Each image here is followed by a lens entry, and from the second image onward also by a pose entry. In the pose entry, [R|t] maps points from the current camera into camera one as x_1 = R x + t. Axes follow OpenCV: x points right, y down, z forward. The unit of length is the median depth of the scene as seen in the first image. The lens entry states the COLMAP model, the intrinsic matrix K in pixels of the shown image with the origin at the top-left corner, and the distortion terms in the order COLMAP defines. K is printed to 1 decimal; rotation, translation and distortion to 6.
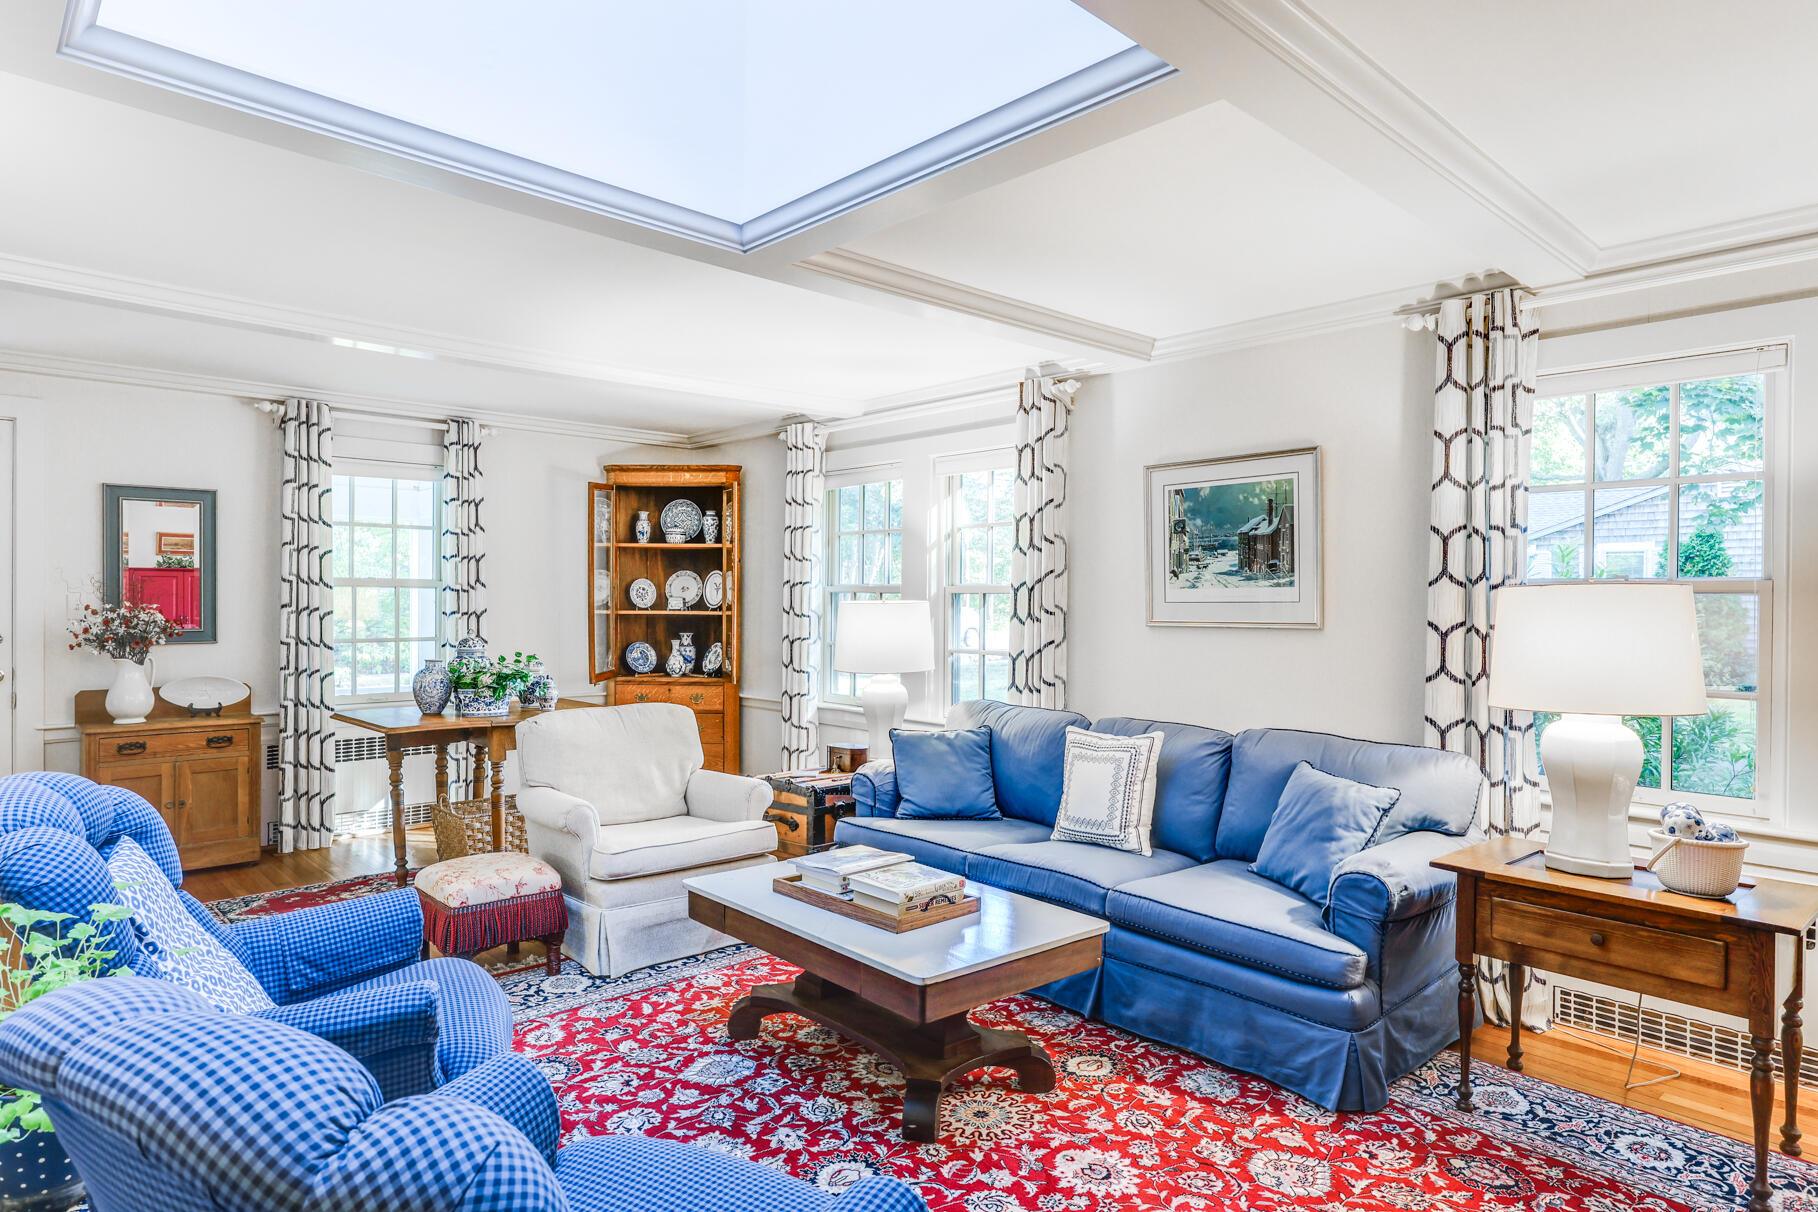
lens RADIAL K [[1056.4, 0, 909.2], [0, 1056.4, 593.1], [0, 0, 1]] dist [-0.001606, -0.000248]
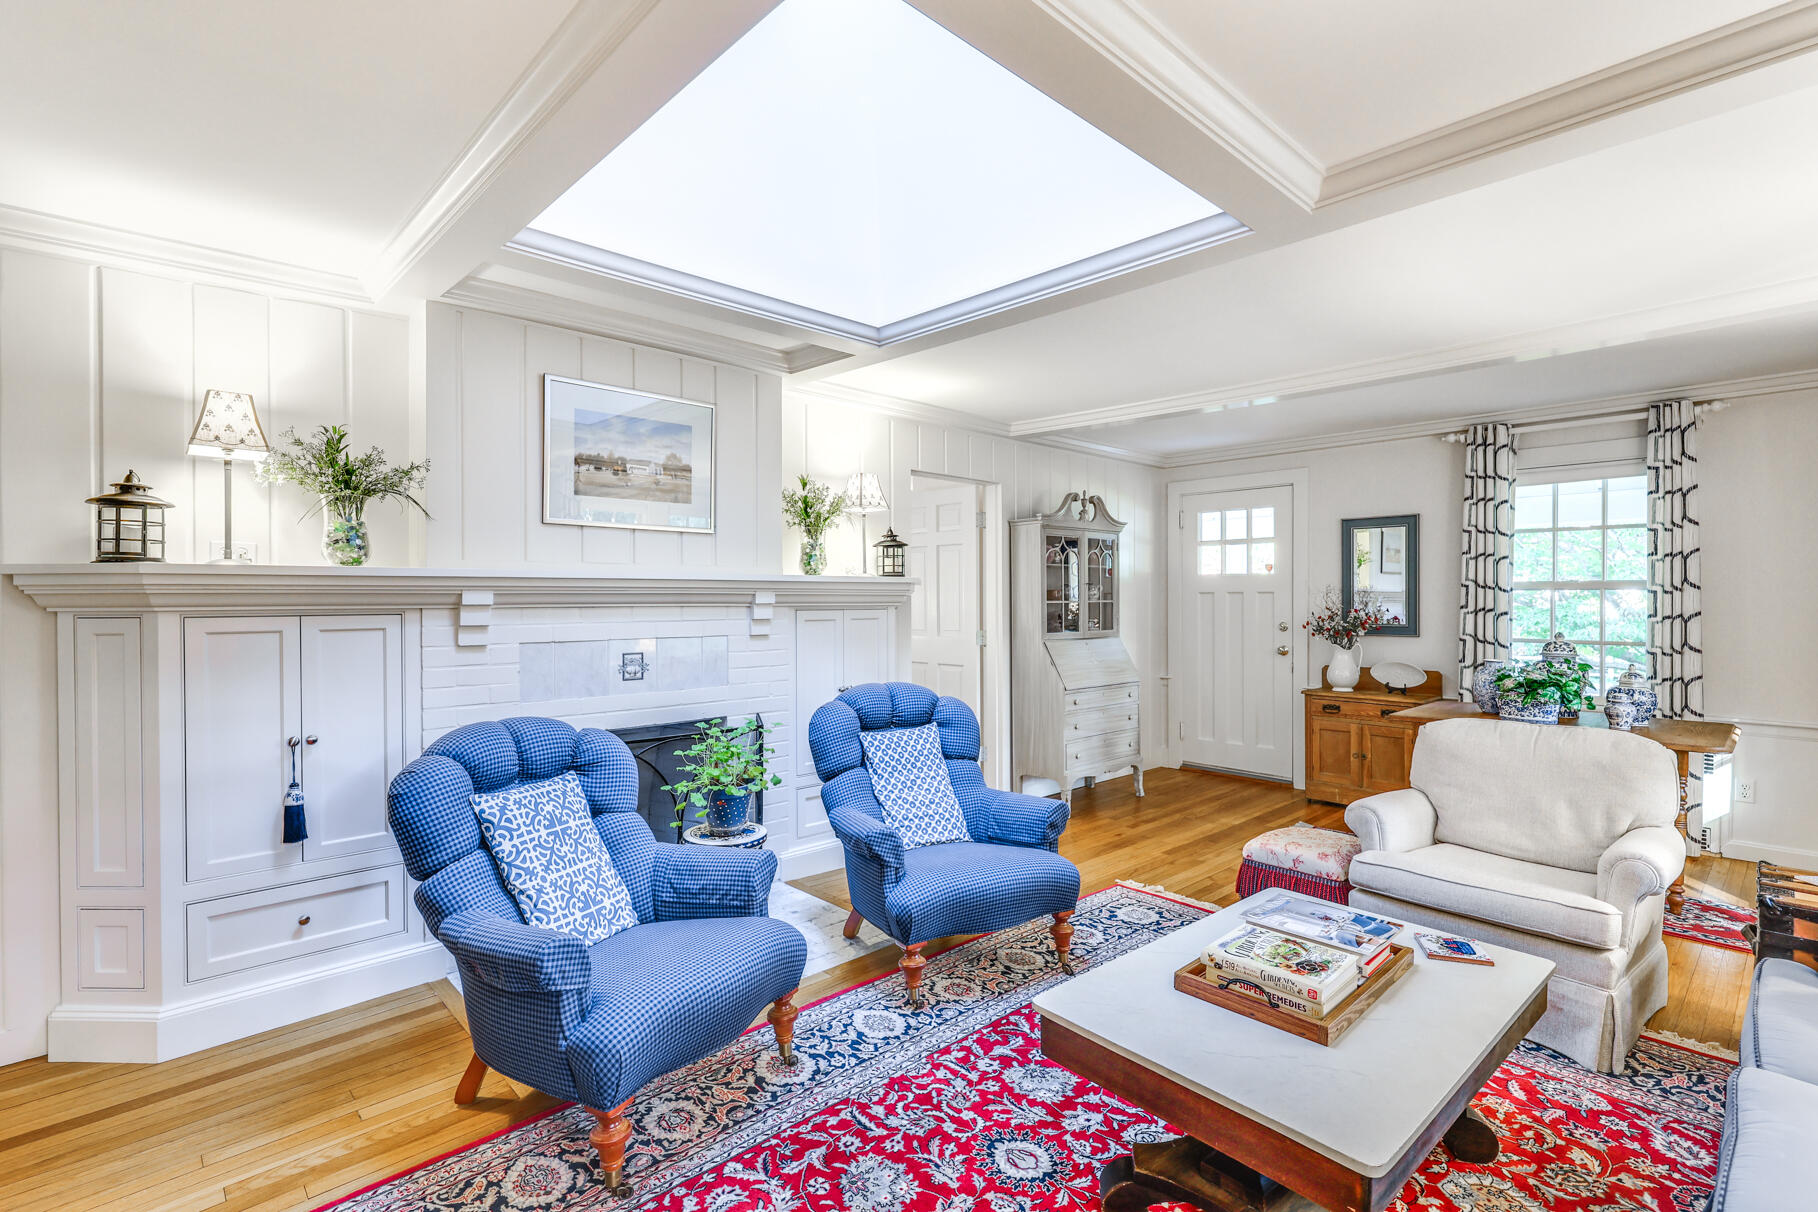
lens RADIAL K [[846.4, 0, 910.5], [0, 846.4, 608.7], [0, 0, 1]] dist [0.005961, 0.000364]
pose [[0.009033, 0.007448, -0.999931, 0.591112], [0.006150, 0.999953, 0.007503, 0.005025], [0.999940, -0.006217, 0.008987, 0.683865]]
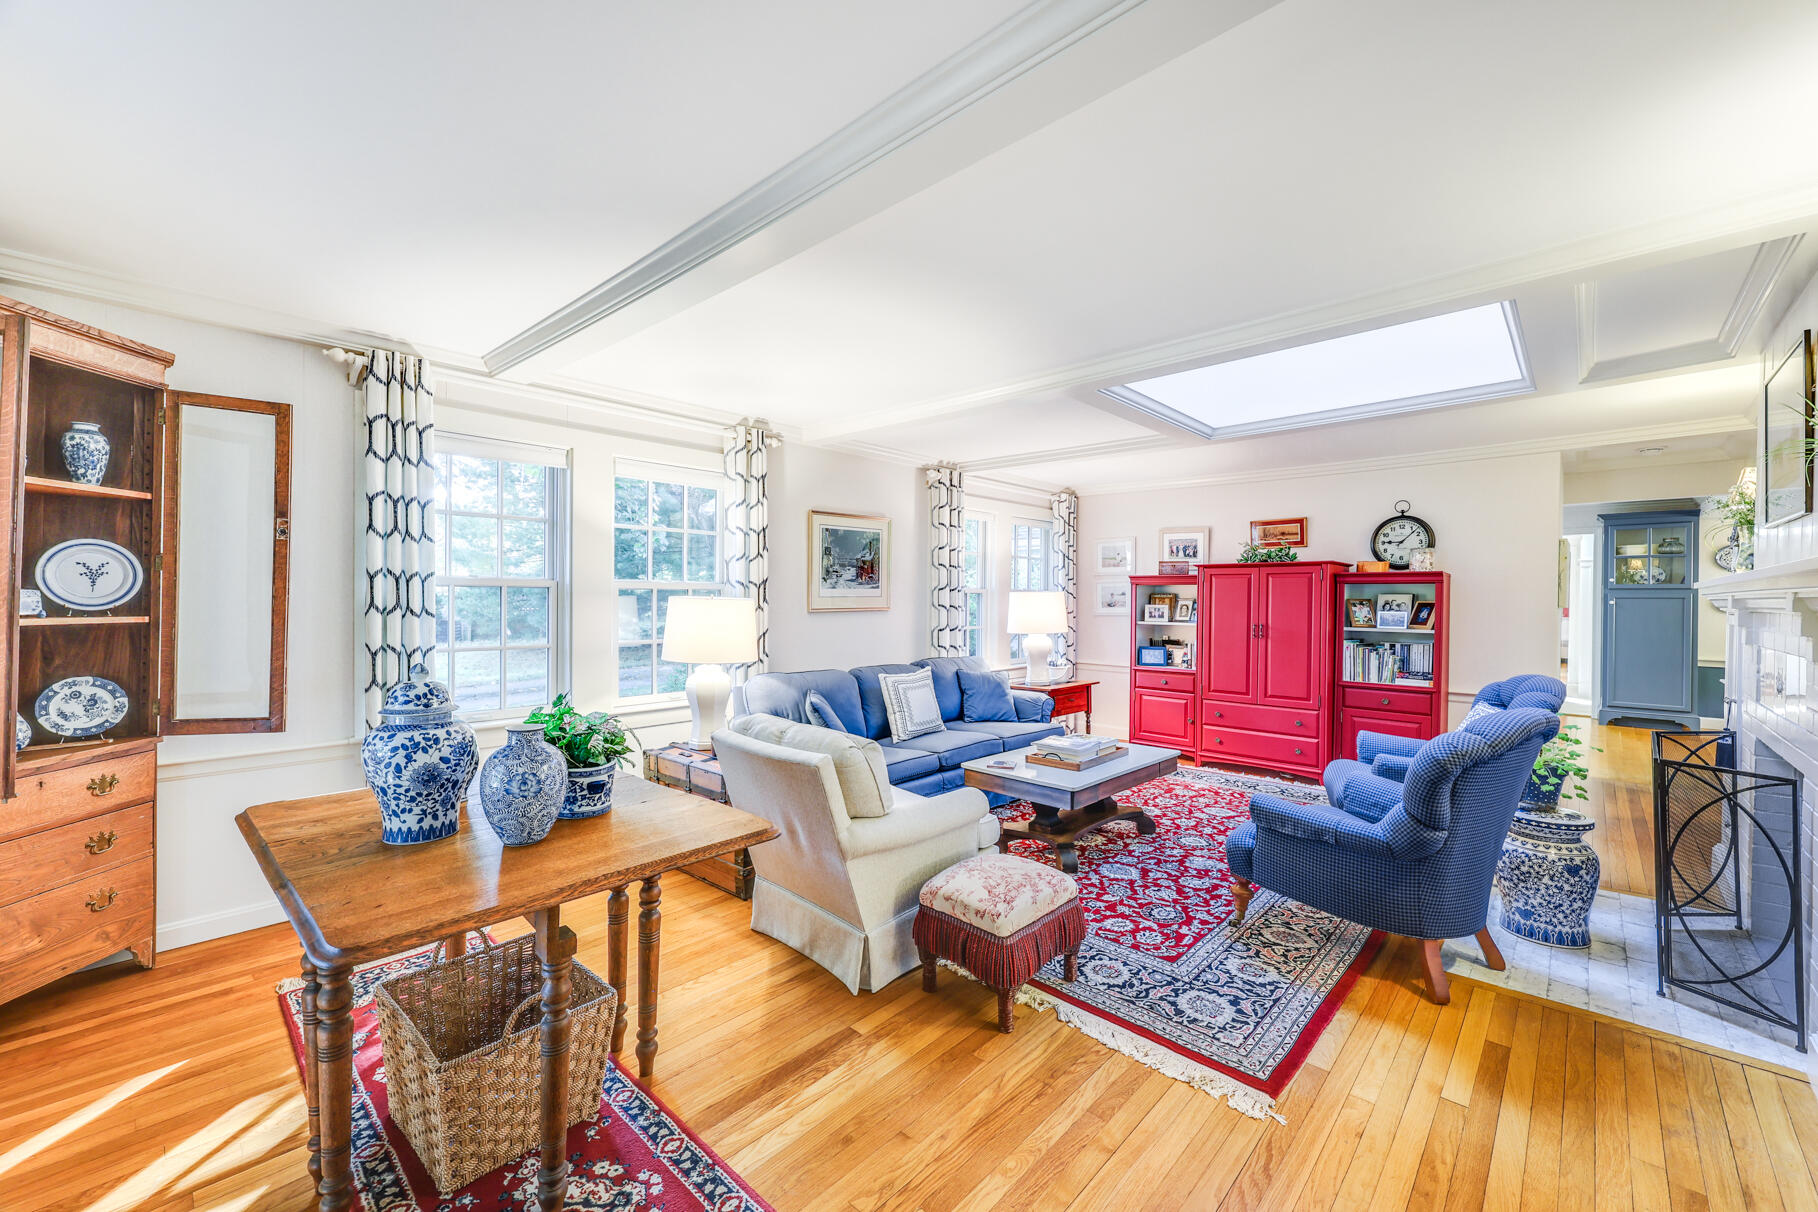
lens RADIAL K [[733.2, 0, 909.1], [0, 733.2, 603.3], [0, 0, 1]] dist [0.004779, 0.000047]
pose [[-0.077951, -0.017461, 0.996804, -1.278370], [-0.014360, 0.999763, 0.016390, -0.002910], [-0.996854, -0.013036, -0.078183, 1.371950]]
